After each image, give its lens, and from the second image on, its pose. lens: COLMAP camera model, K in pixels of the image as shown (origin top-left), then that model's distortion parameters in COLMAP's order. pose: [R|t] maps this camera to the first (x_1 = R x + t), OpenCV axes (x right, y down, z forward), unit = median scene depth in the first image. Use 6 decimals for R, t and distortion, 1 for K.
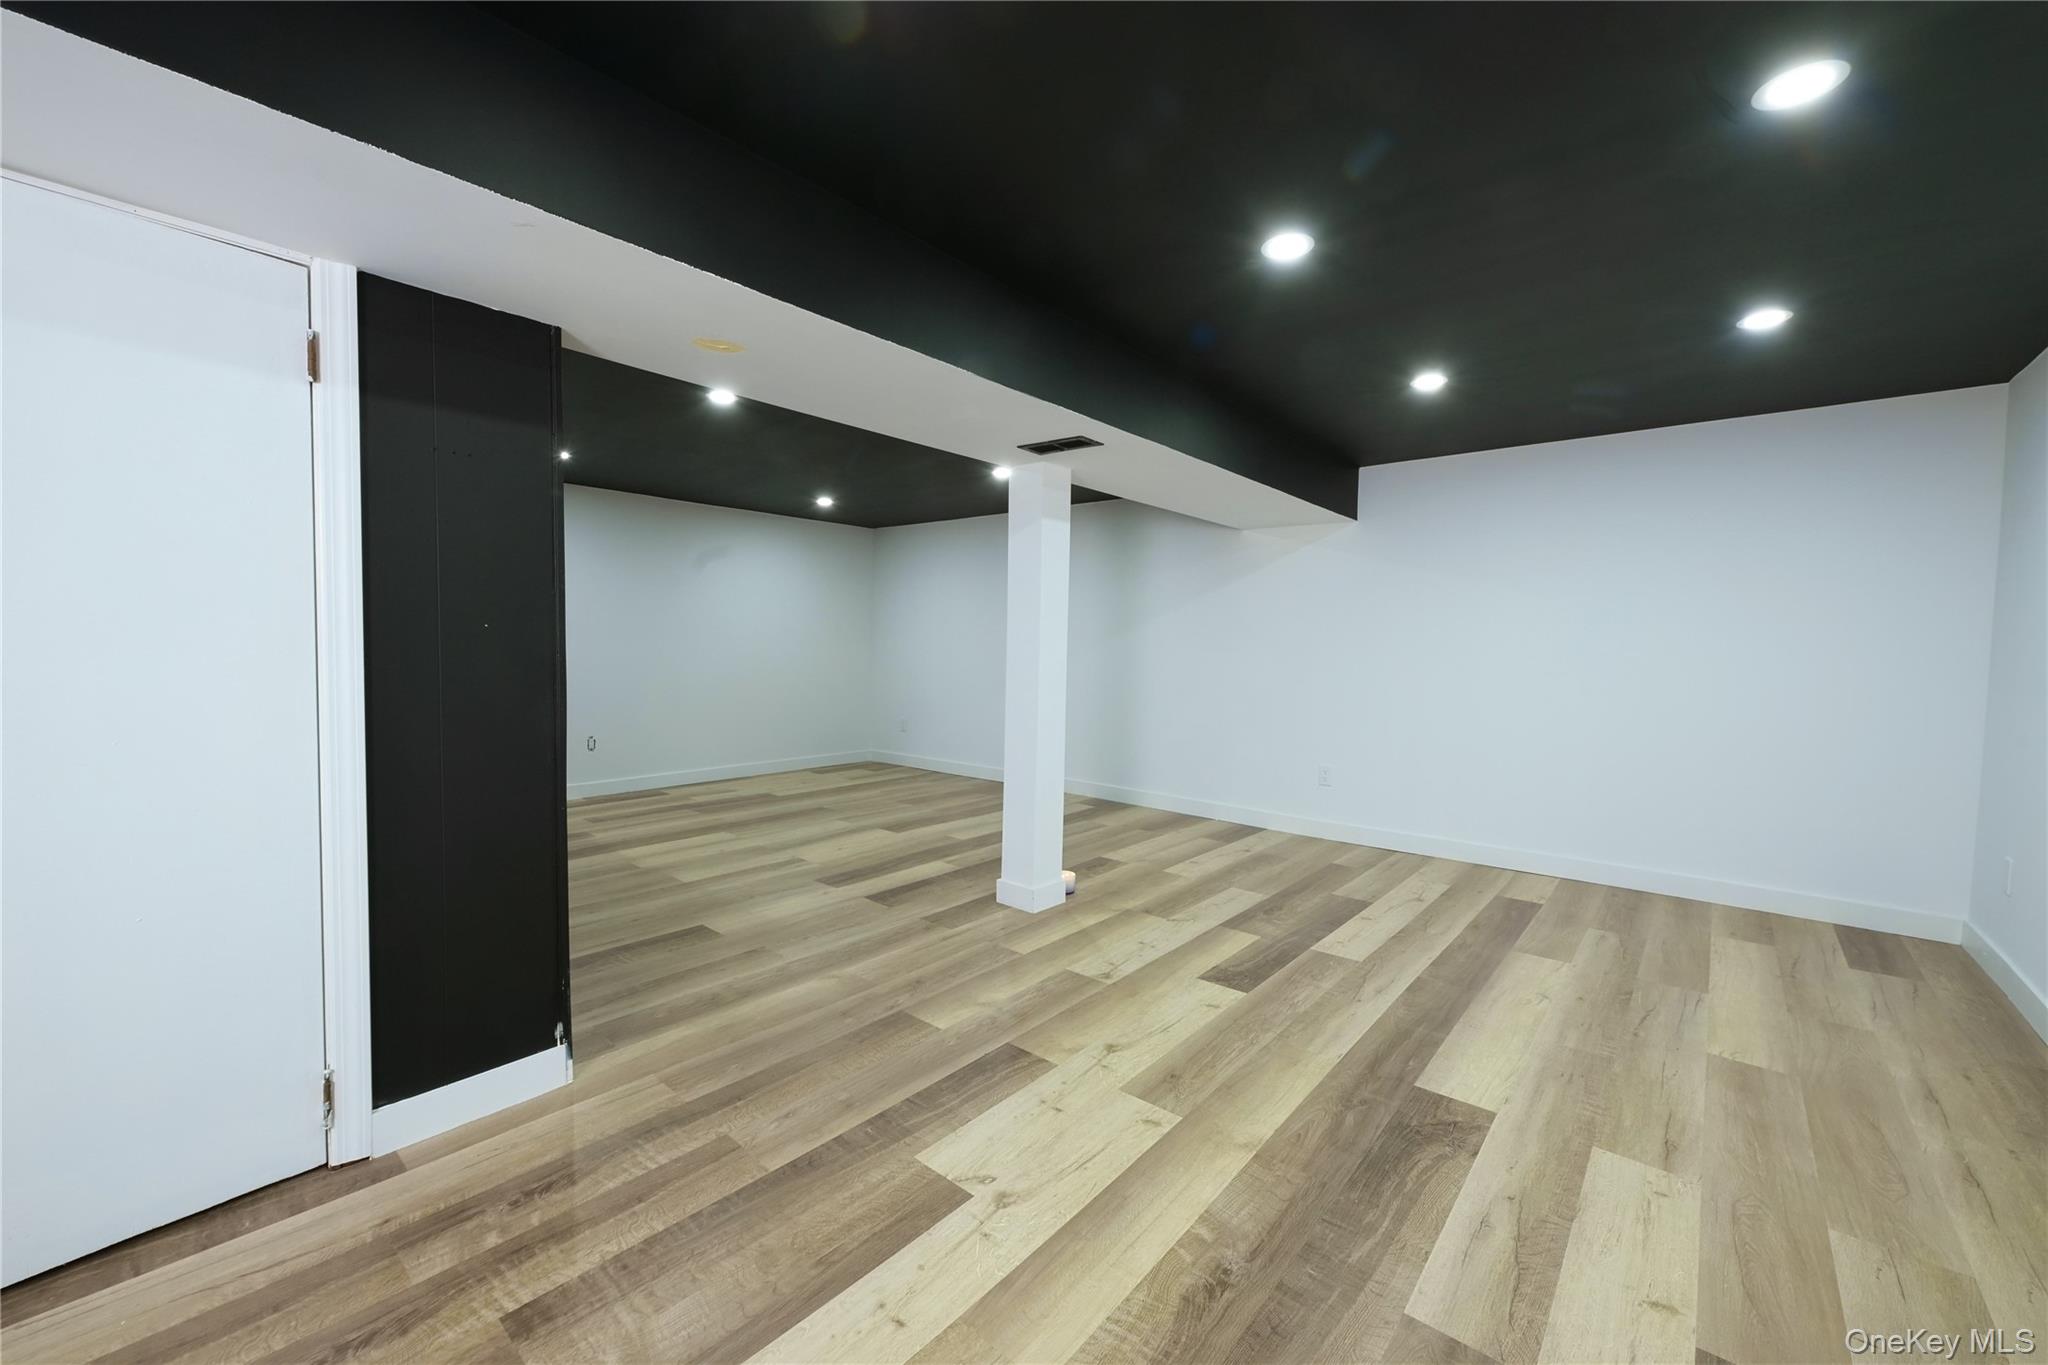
lens RADIAL K [[789.8, 0, 1006.1], [0, 789.8, 672.3], [0, 0, 1]] dist [0.002428, -0.000388]
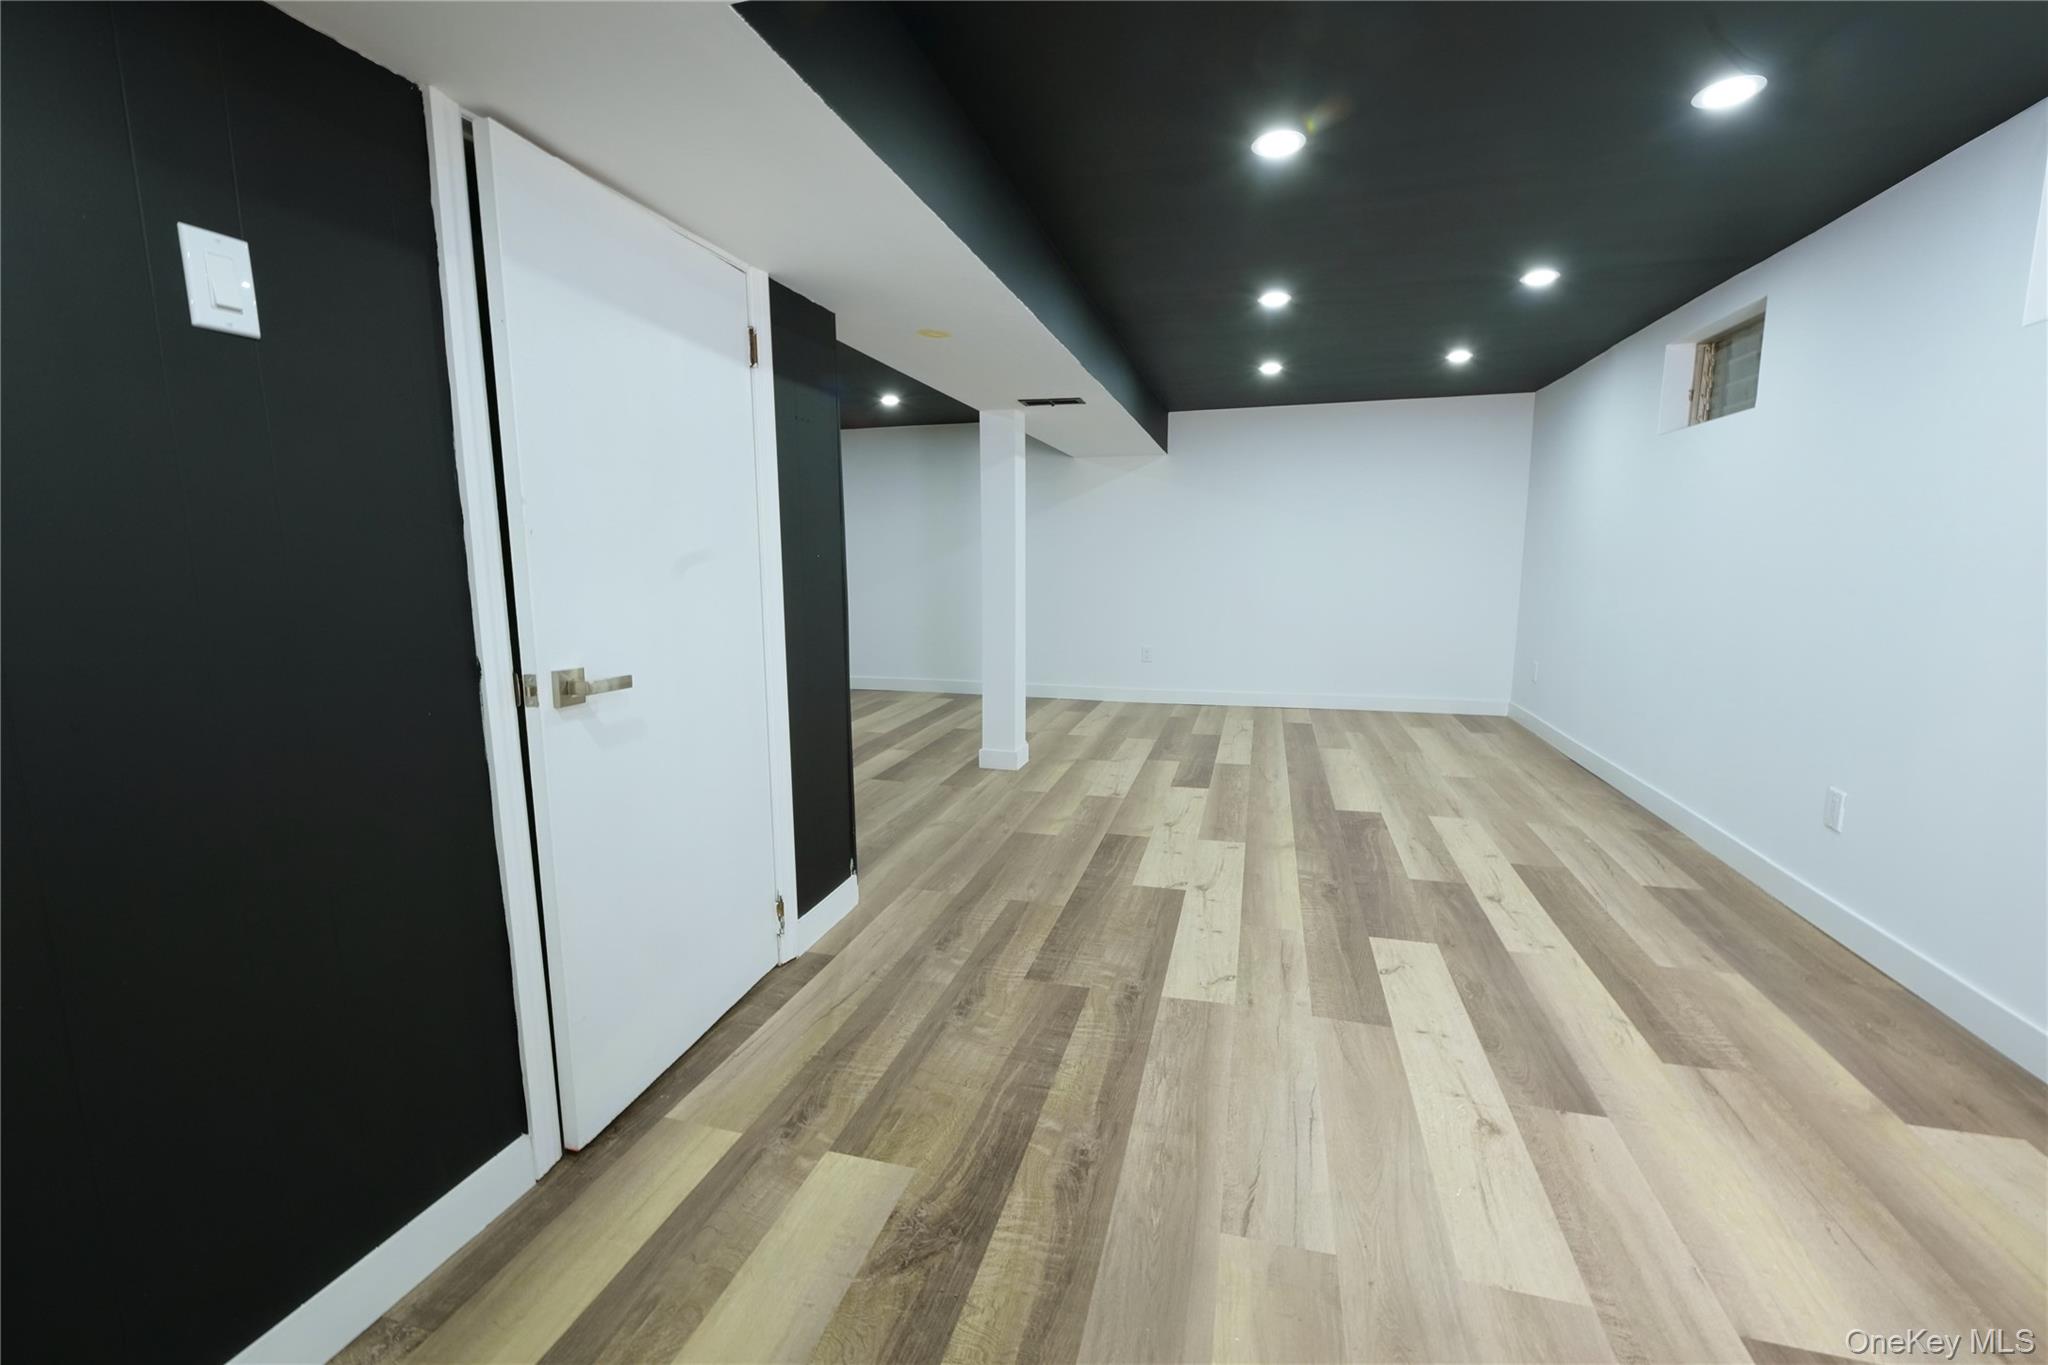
lens RADIAL K [[789.8, 0, 1019.7], [0, 789.8, 682.8], [0, 0, 1]] dist [0.002428, -0.000388]
pose [[0.916391, -0.087313, 0.390646, -0.812305], [0.036668, 0.990128, 0.135285, -0.021559], [-0.398602, -0.109650, 0.910546, -0.297086]]
